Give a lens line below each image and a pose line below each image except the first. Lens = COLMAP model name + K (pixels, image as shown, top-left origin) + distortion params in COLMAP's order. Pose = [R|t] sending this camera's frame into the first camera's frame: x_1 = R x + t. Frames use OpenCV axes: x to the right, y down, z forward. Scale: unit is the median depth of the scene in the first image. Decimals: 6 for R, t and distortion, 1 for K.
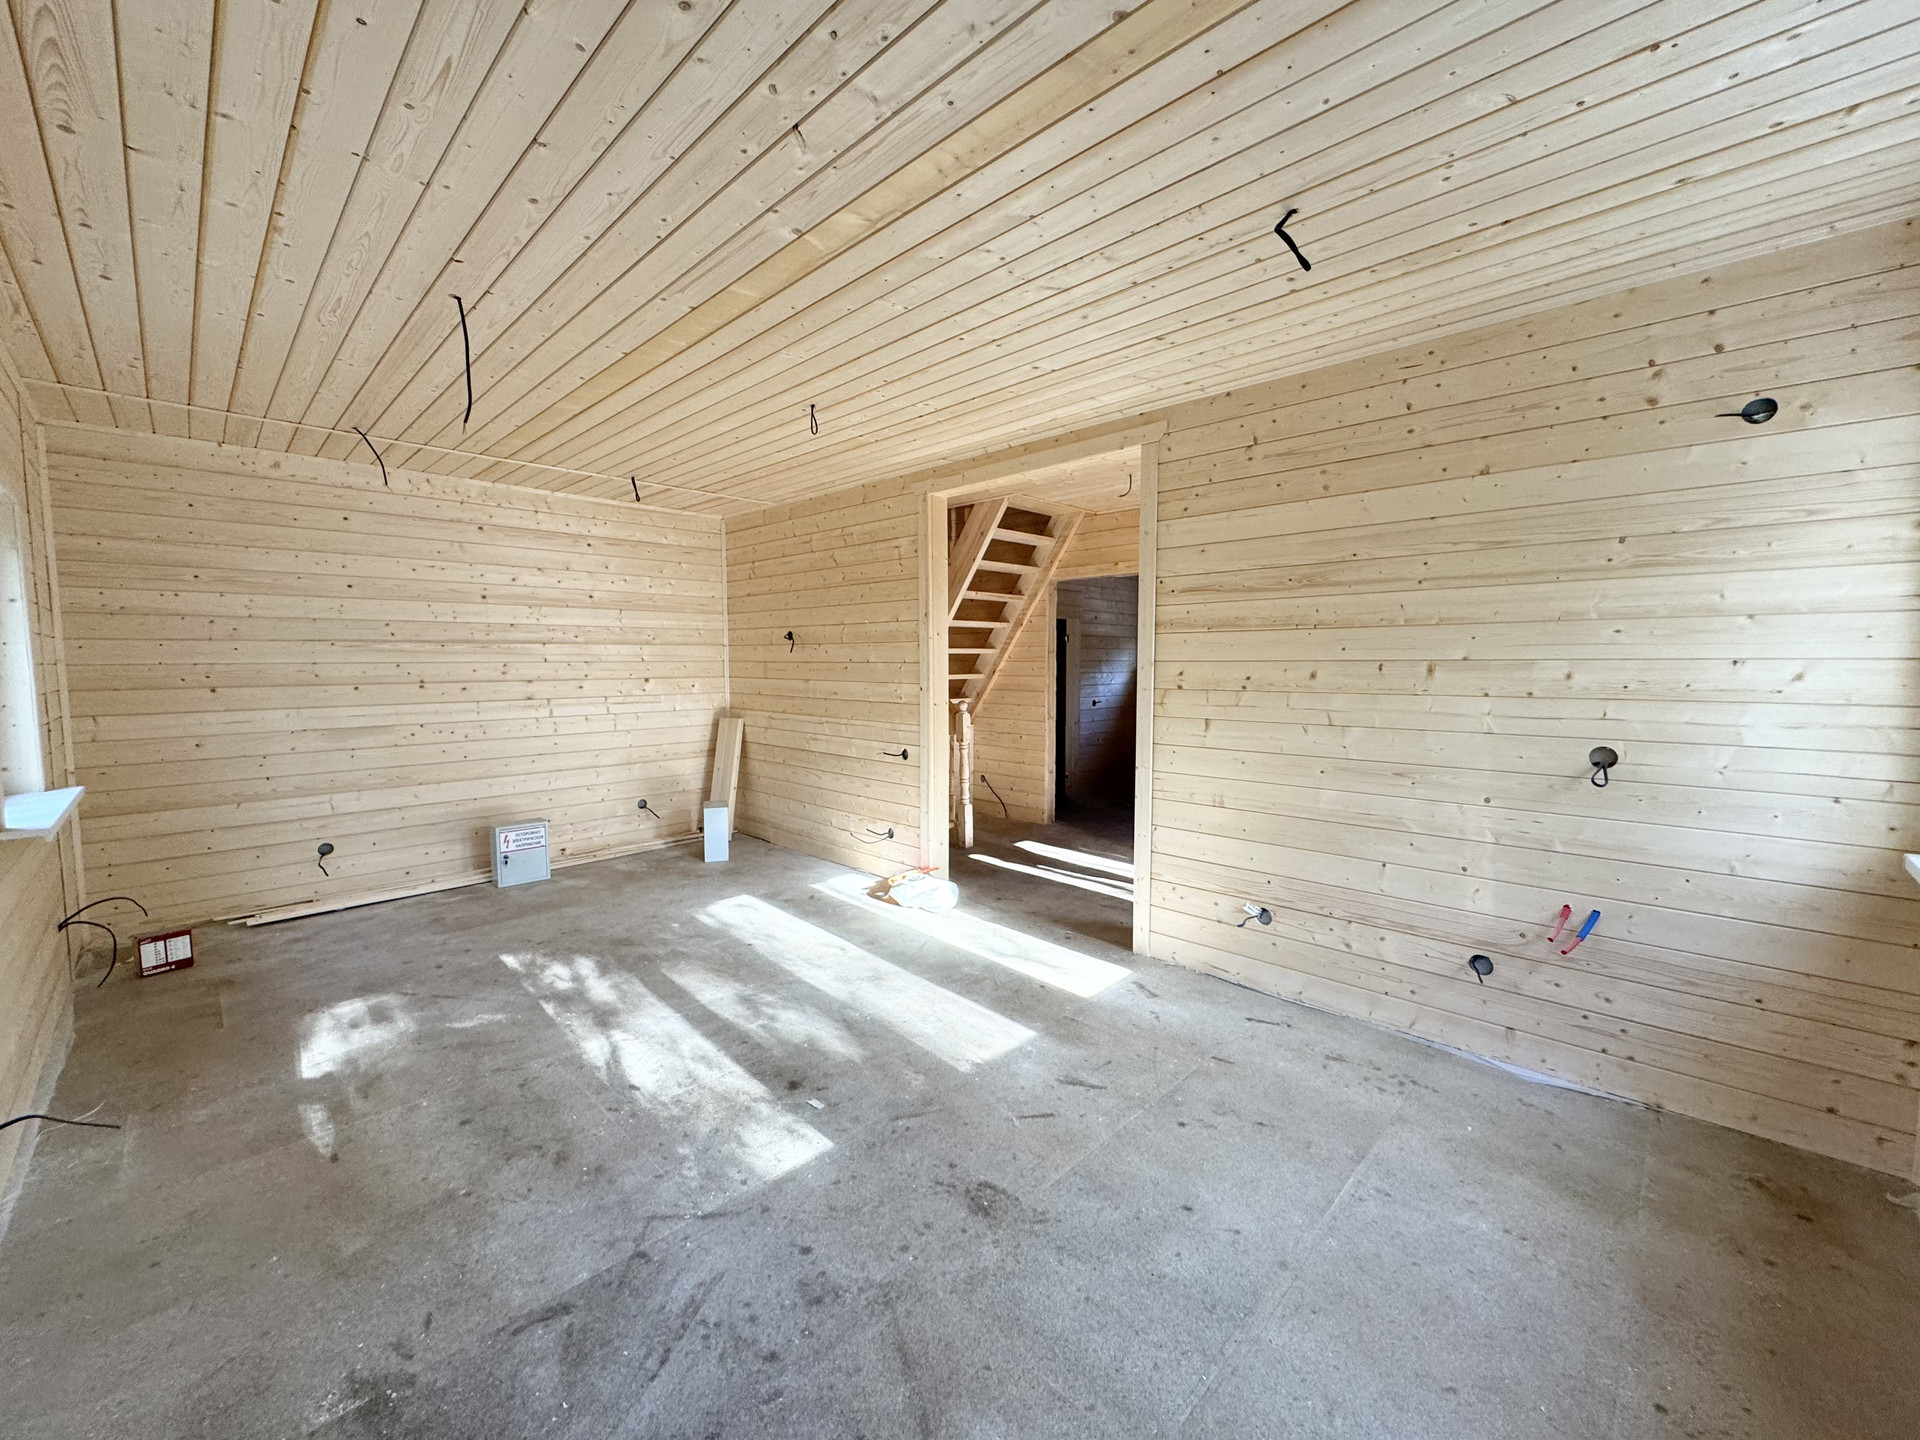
lens RADIAL K [[767.8, 0, 968.4], [0, 767.8, 717.2], [0, 0, 1]] dist [-0.000839, -0.000711]
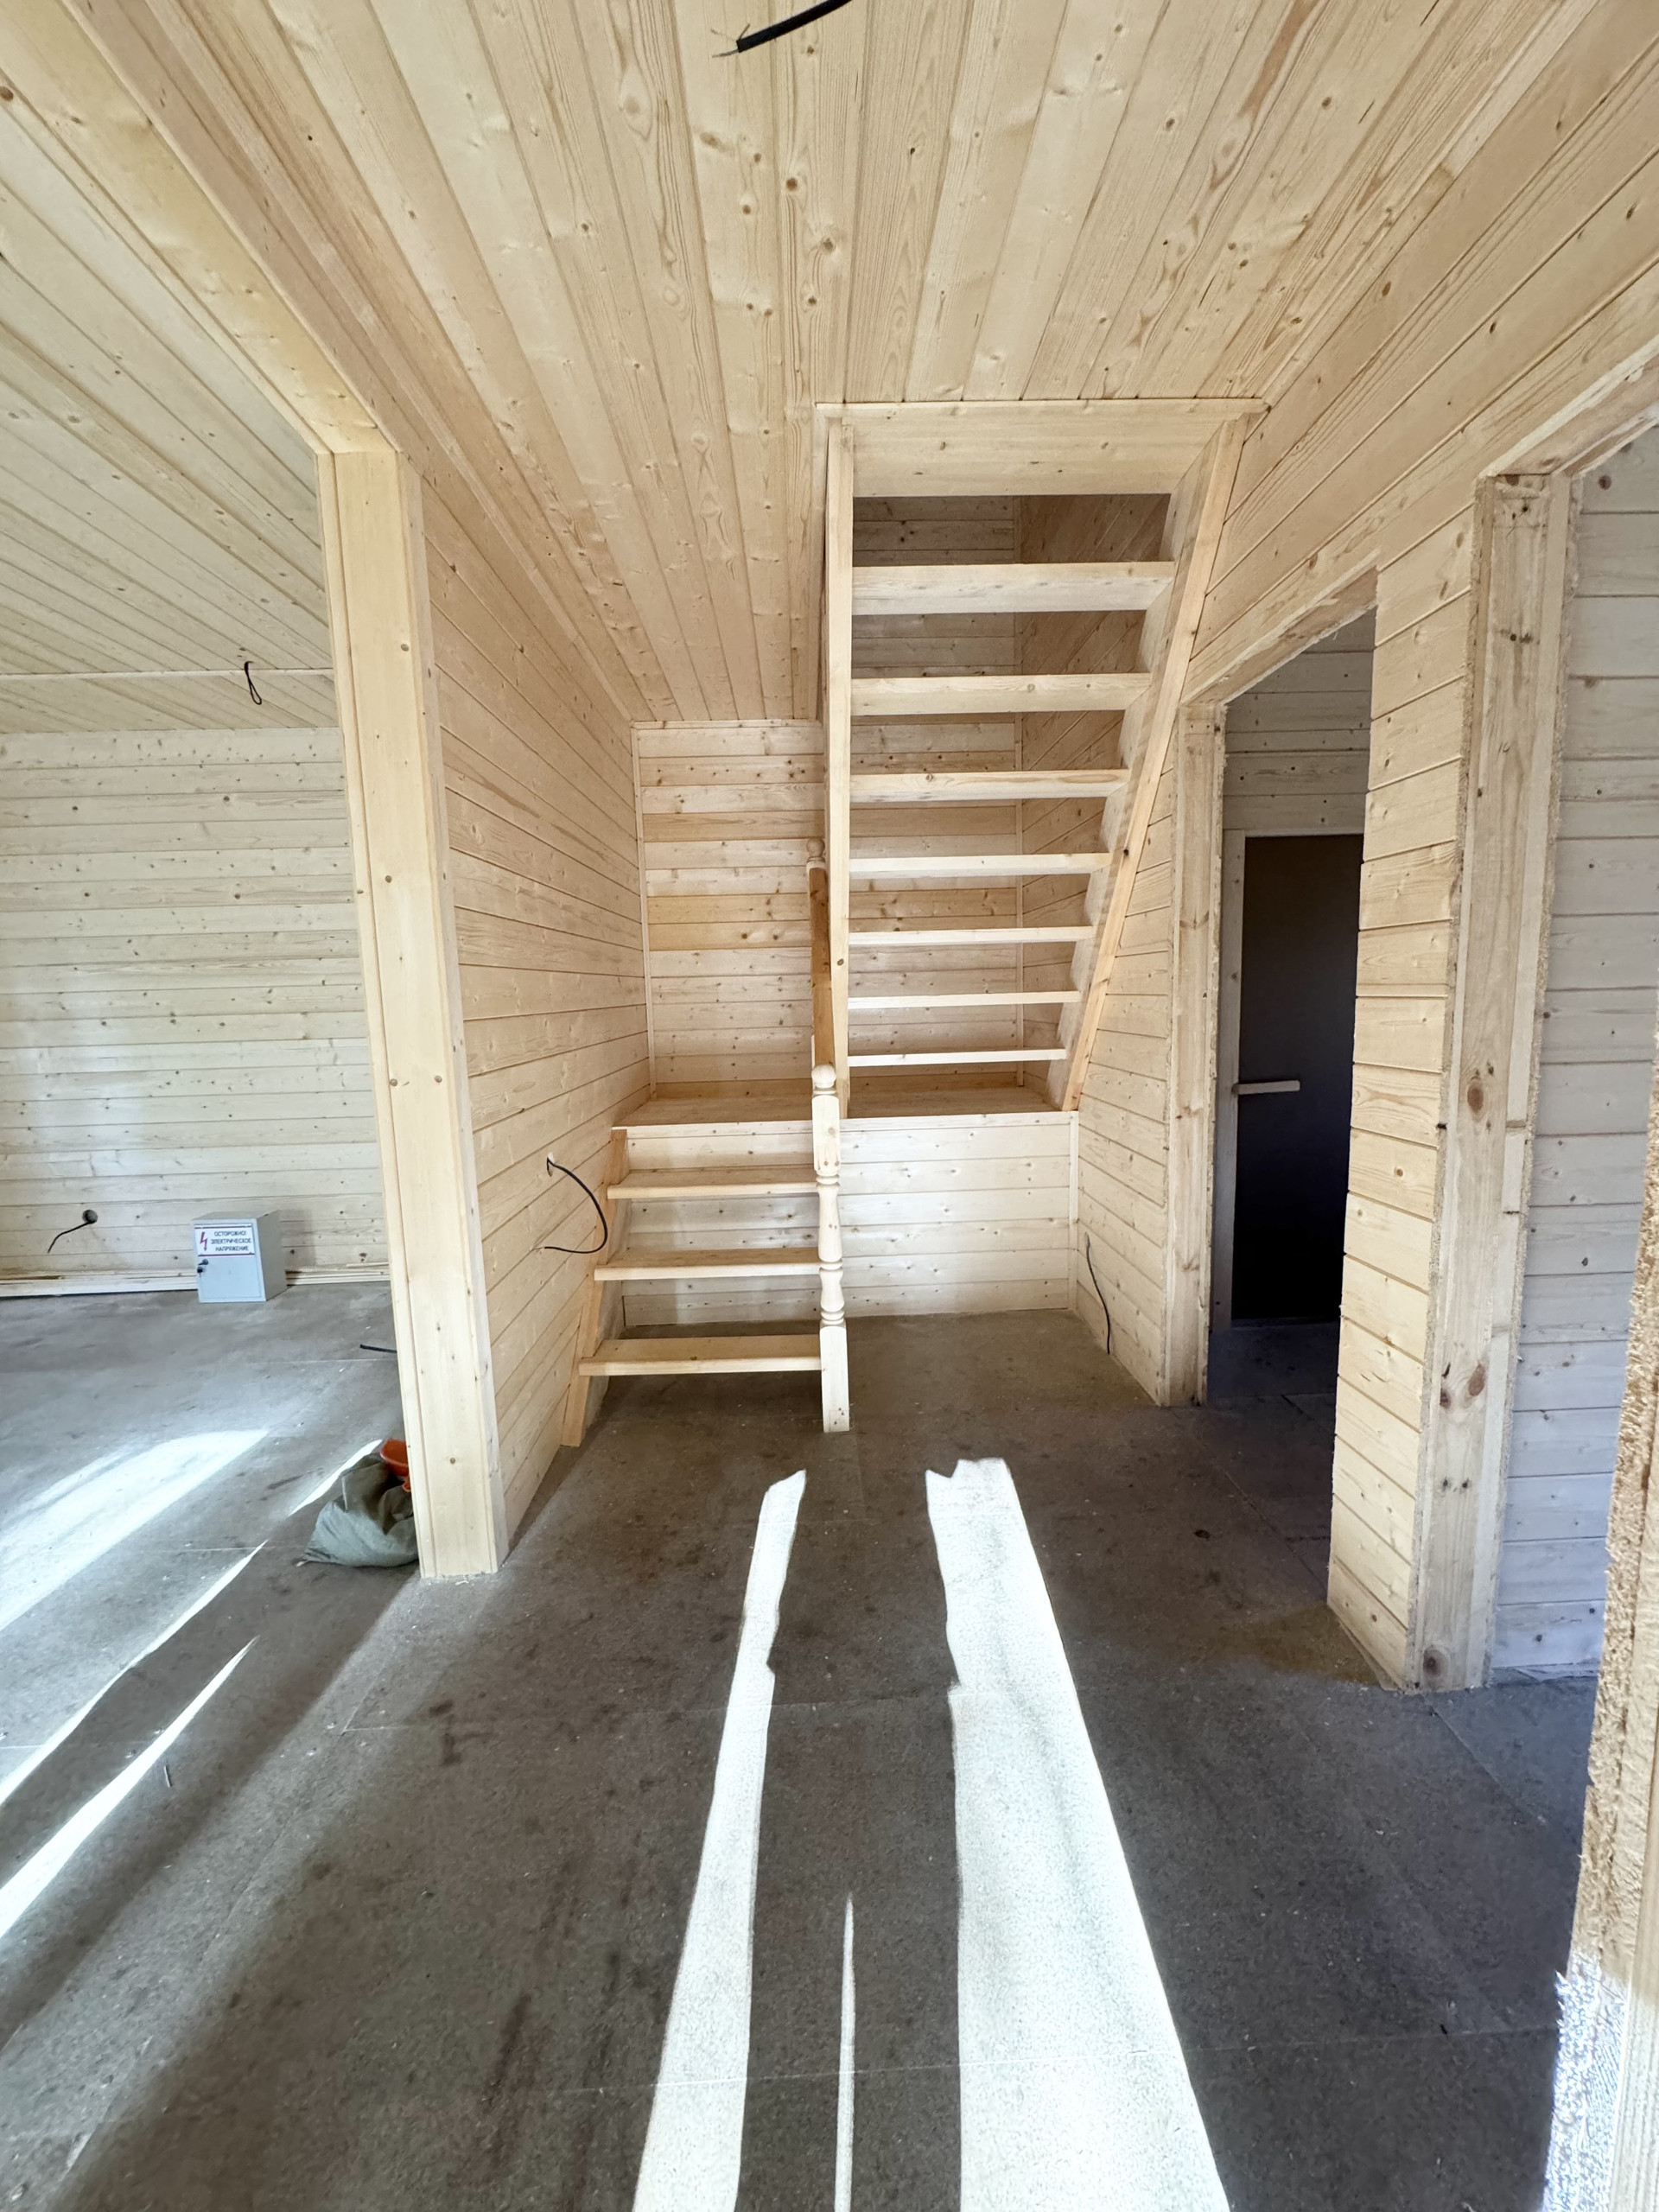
lens RADIAL K [[884.6, 0, 824.1], [0, 884.6, 1104.0], [0, 0, 1]] dist [-0.000839, -0.000711]
pose [[0.707892, 0.072063, -0.702635, 0.398837], [-0.026397, 0.996786, 0.075636, -0.044361], [0.705827, -0.034995, 0.707519, 0.894308]]
